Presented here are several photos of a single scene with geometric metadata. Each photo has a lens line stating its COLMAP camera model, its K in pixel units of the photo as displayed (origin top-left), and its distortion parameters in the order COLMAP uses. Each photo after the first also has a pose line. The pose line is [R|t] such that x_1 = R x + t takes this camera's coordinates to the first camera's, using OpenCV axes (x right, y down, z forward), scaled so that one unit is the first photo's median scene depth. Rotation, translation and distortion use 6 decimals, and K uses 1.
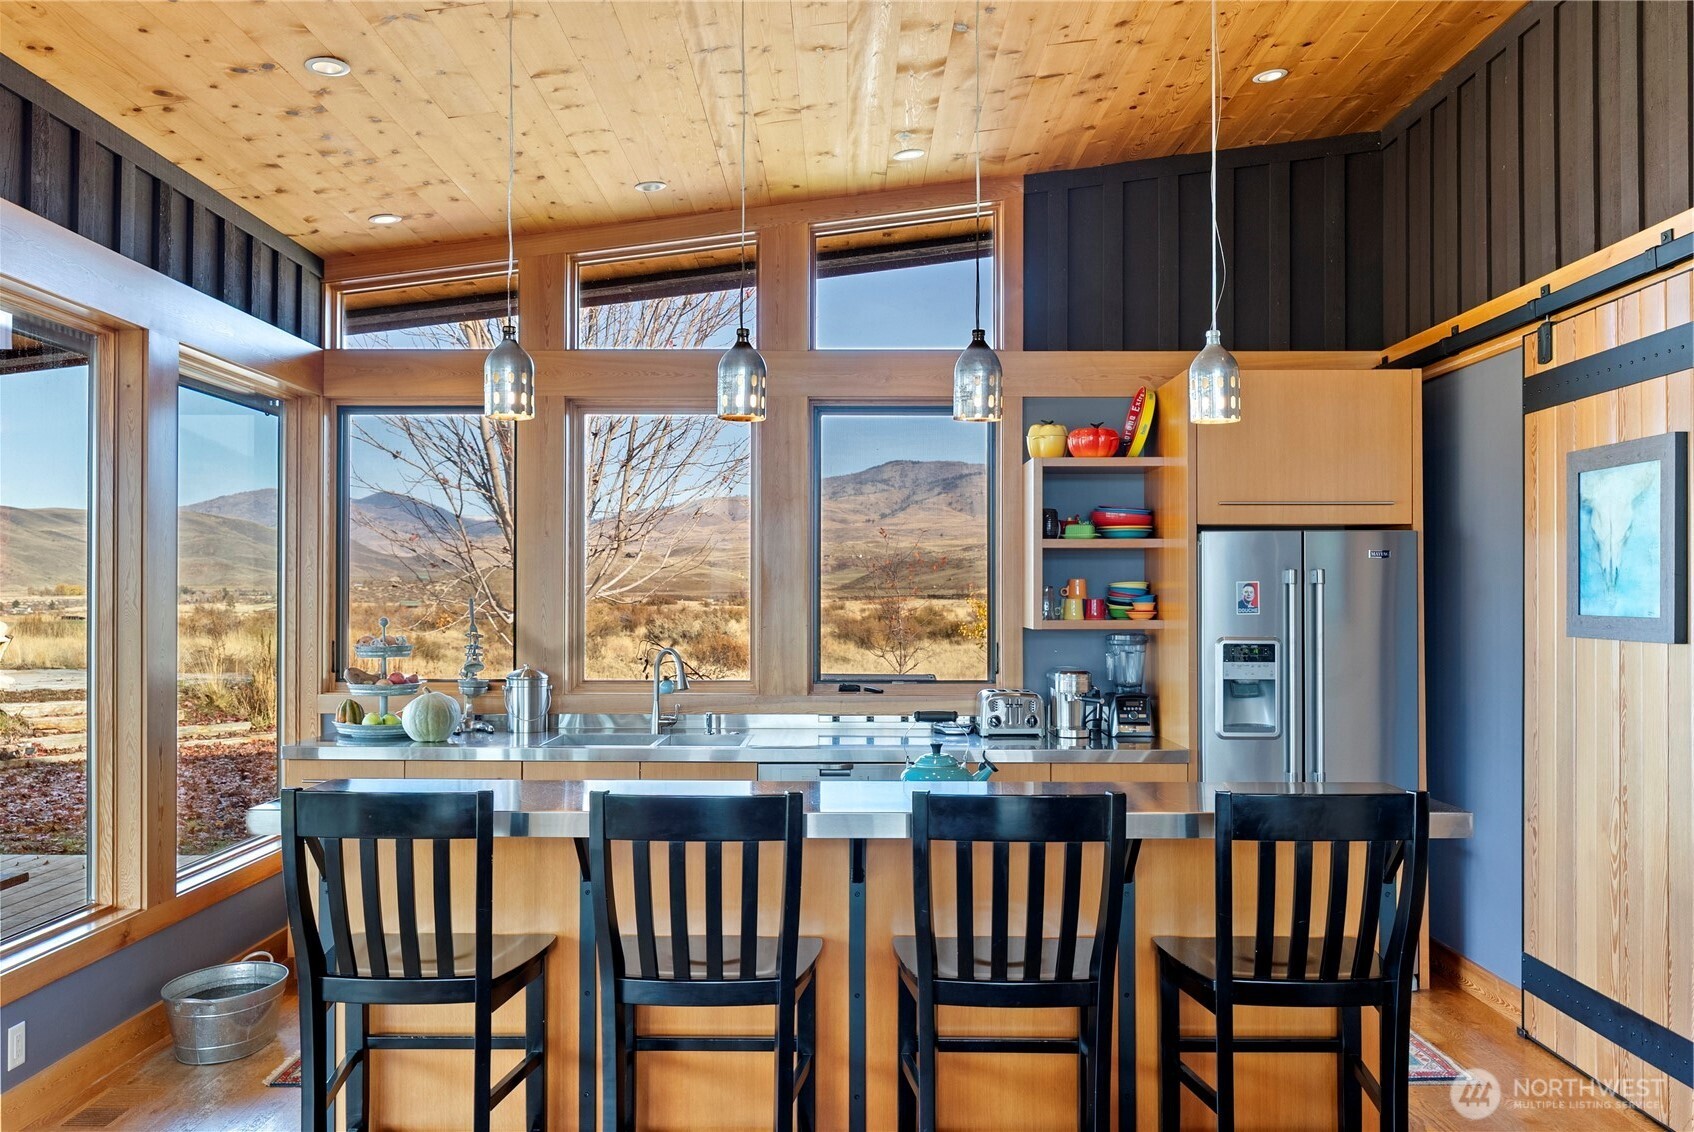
lens RADIAL K [[1386.4, 0, 843.6], [0, 1386.4, 577.3], [0, 0, 1]] dist [-0.009720, 0.013129]
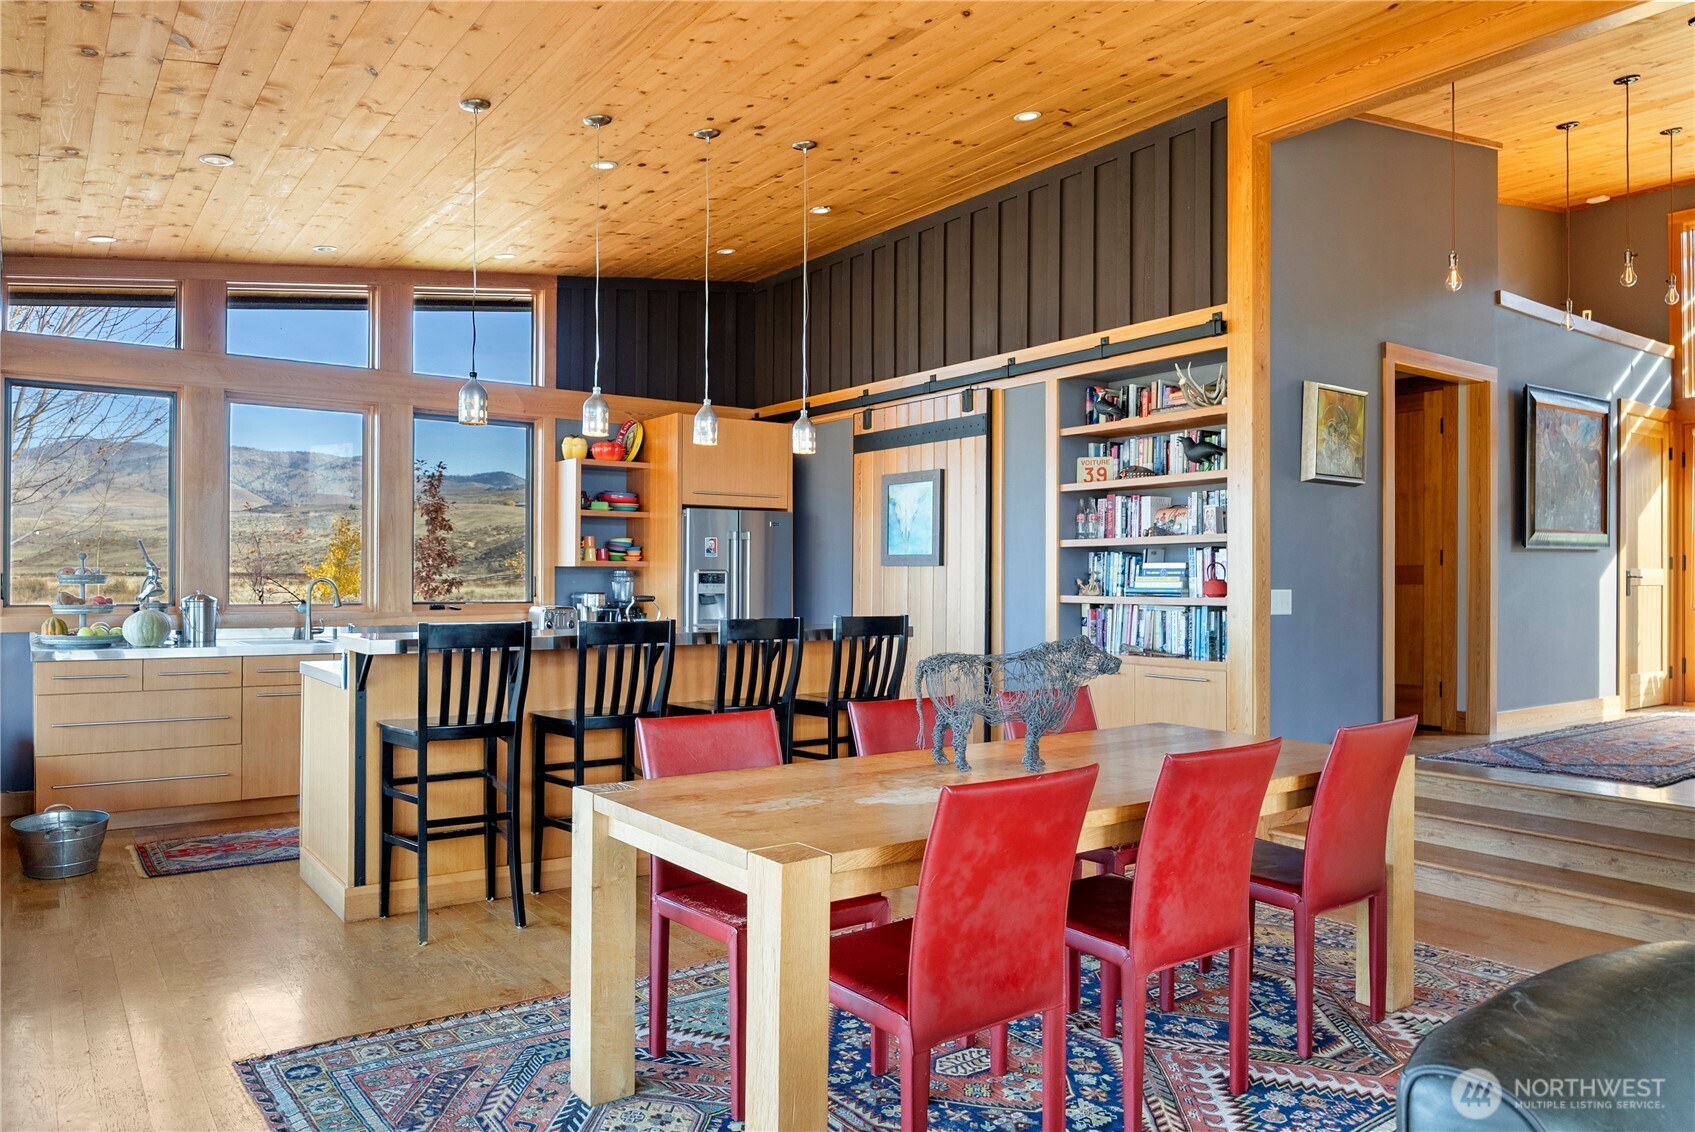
lens RADIAL K [[1166.0, 0, 847.6], [0, 1166.0, 568.8], [0, 0, 1]] dist [-0.010190, -0.005017]
pose [[0.805945, 0.008129, 0.591934, -0.433432], [-0.012234, 0.999921, 0.002925, 0.035395], [-0.591864, -0.009599, 0.805981, -0.287243]]
